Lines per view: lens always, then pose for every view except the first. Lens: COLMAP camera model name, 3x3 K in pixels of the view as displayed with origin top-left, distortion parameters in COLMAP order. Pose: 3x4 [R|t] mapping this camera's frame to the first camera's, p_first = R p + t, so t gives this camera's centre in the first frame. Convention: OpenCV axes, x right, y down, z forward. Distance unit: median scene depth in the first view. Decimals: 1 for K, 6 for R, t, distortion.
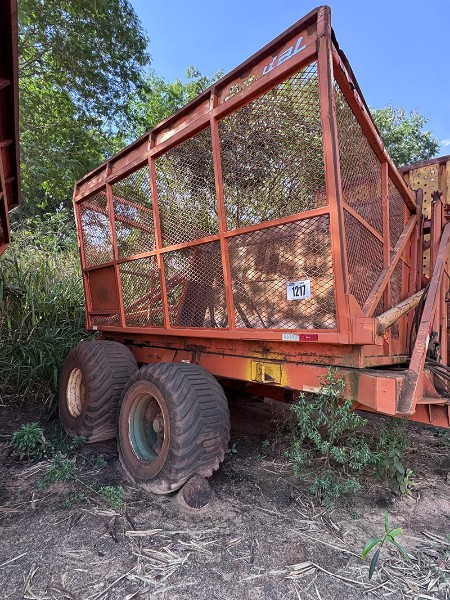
lens RADIAL K [[305.8, 0, 225.0], [0, 305.8, 300.0], [0, 0, 1]] dist [0.002406, -0.000427]
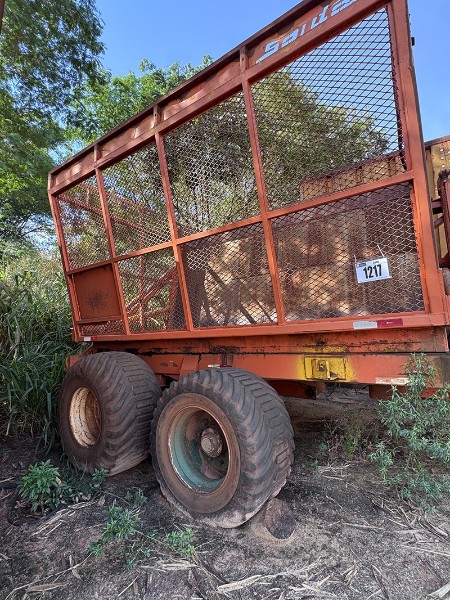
lens RADIAL K [[305.8, 0, 225.0], [0, 305.8, 300.0], [0, 0, 1]] dist [0.002406, -0.000427]
pose [[0.987485, -0.073694, 0.139439, -0.256776], [0.074274, 0.997237, 0.001053, 0.016267], [-0.139131, 0.009316, 0.990230, 0.153887]]
